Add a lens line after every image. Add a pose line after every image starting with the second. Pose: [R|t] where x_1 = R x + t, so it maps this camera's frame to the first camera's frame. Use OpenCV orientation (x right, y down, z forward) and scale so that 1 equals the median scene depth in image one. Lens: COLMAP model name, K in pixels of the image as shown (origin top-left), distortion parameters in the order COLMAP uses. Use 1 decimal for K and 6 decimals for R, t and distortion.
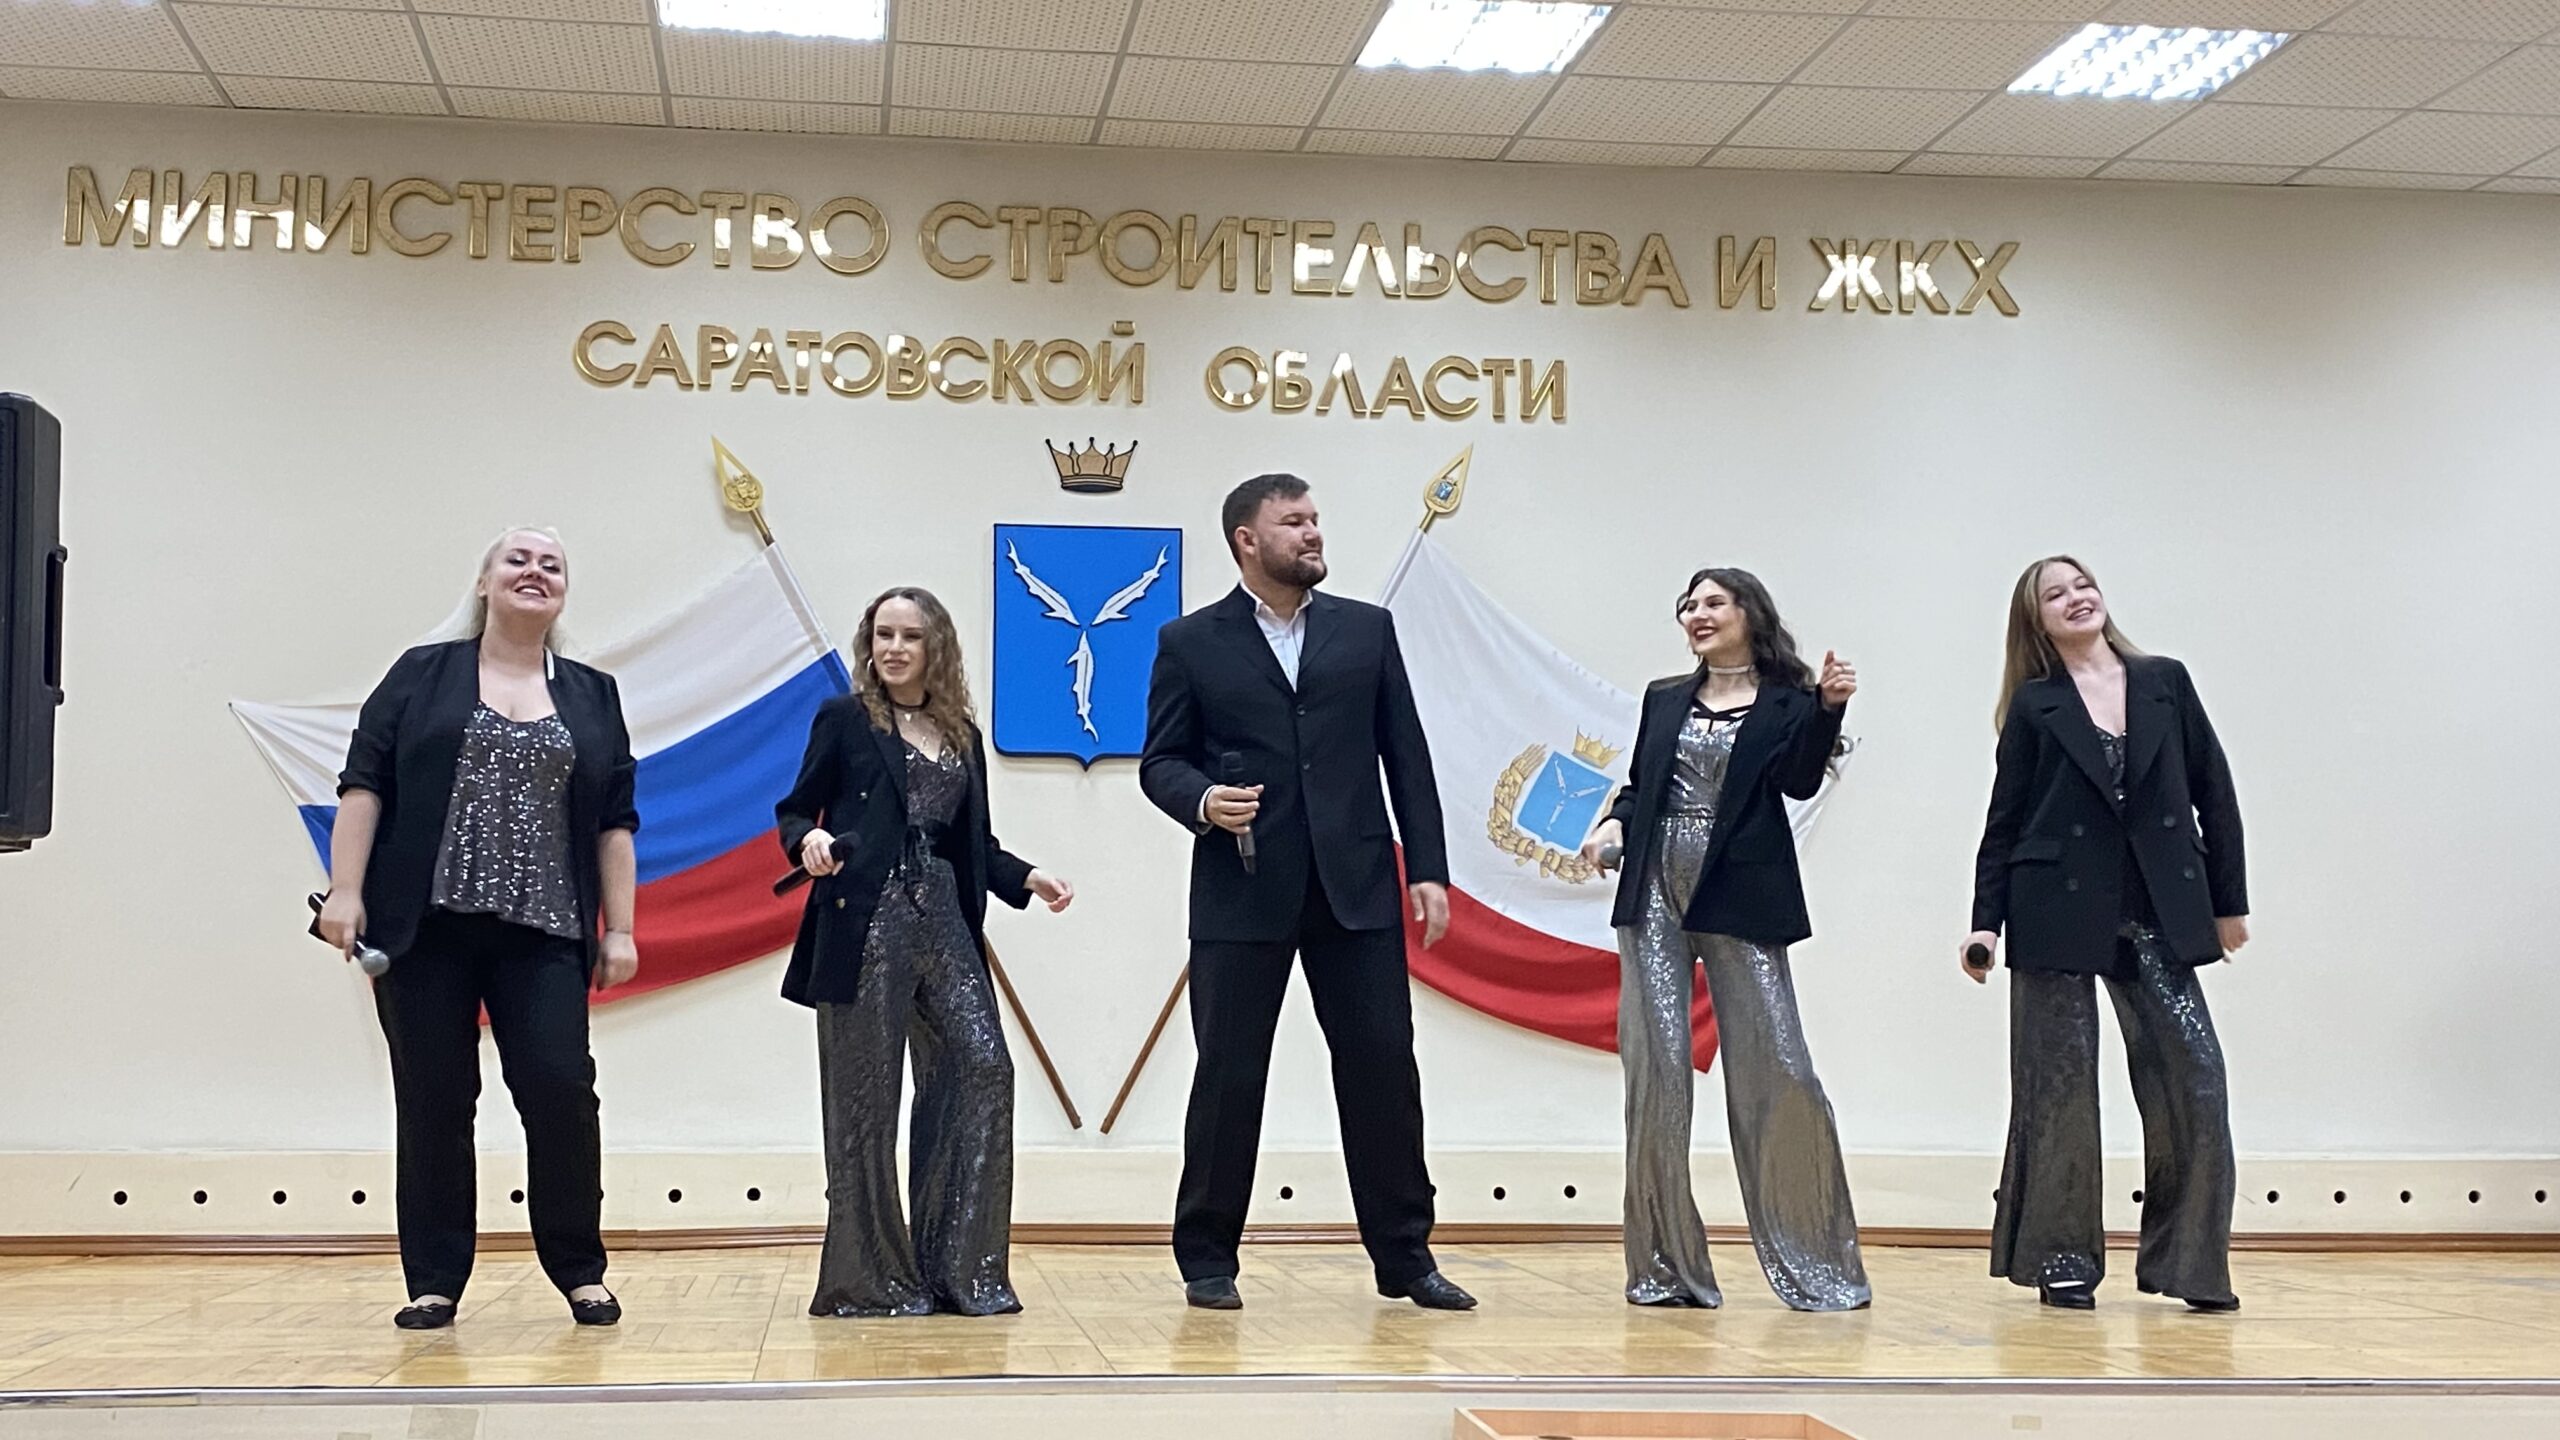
lens RADIAL K [[3178.5, 0, 1261.8], [0, 3178.5, 695.5], [0, 0, 1]] dist [0.200555, -0.529047]
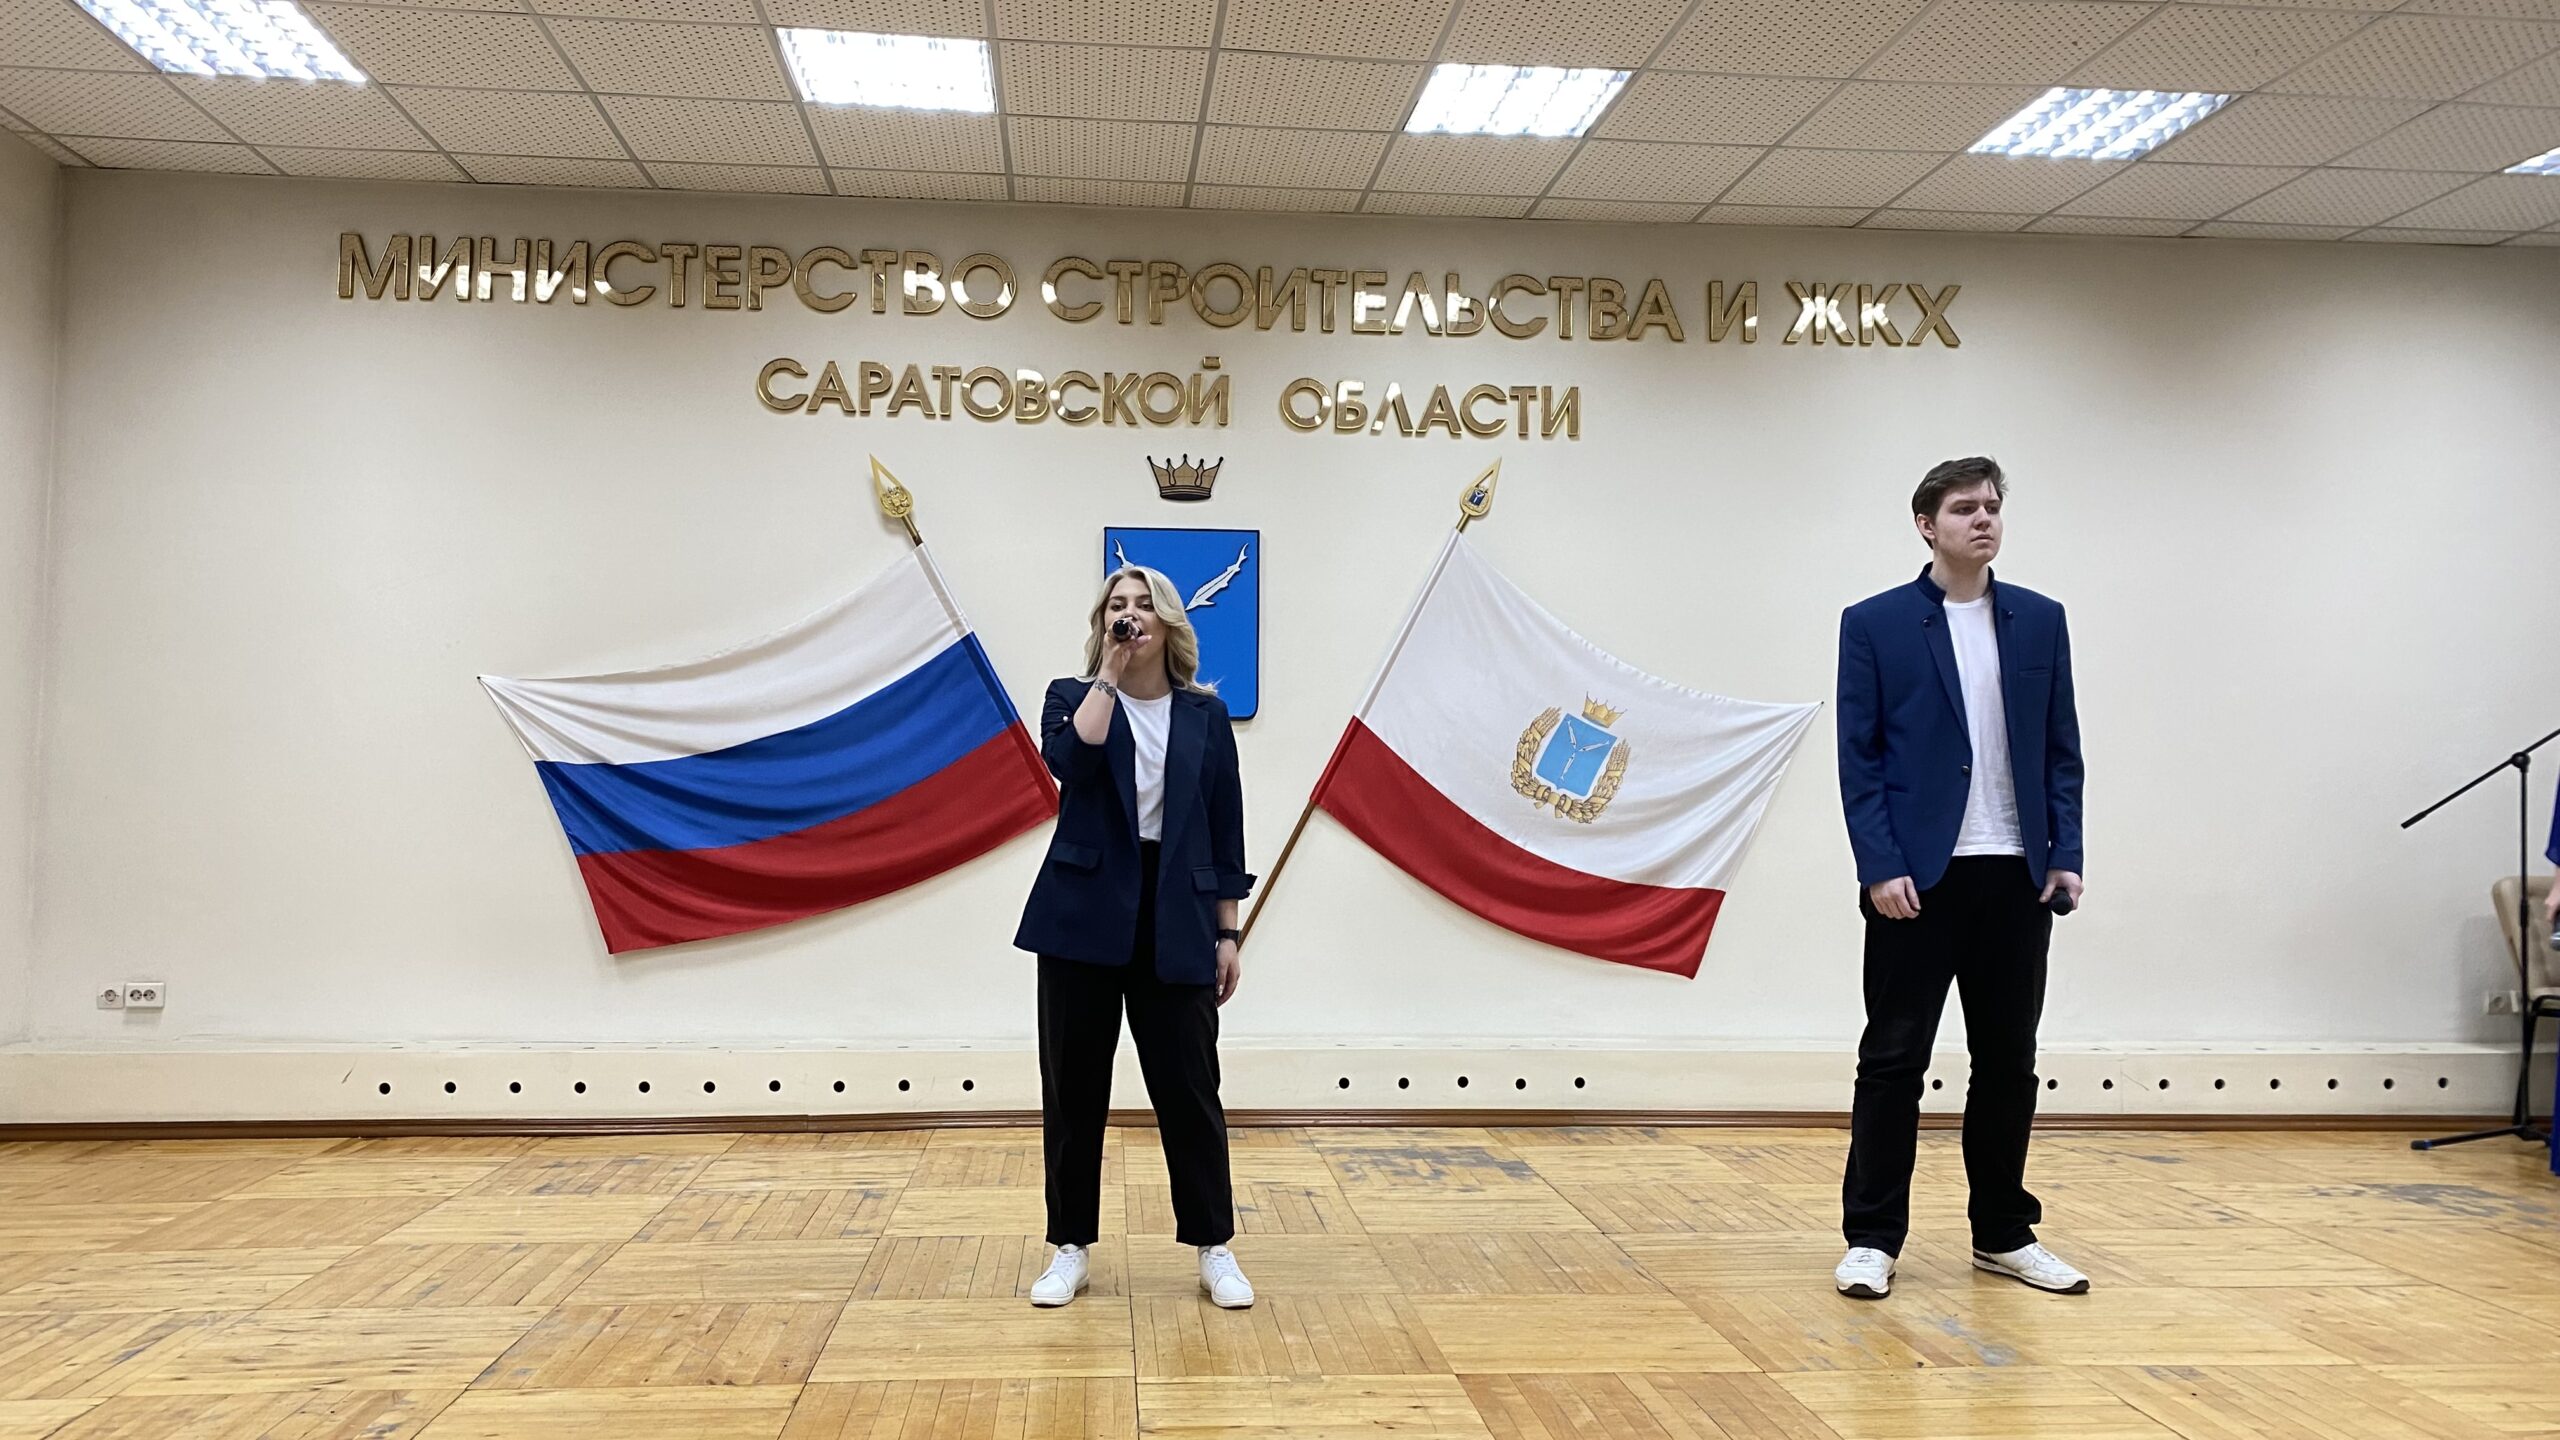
lens RADIAL K [[2008.4, 0, 1280.0], [0, 2008.4, 720.0], [0, 0, 1]] dist [0.148350, -0.304747]
pose [[0.999301, 0.001573, -0.037347, 0.011400], [0.000826, 0.997941, 0.064126, -0.029533], [0.037371, -0.064112, 0.997243, 0.234069]]
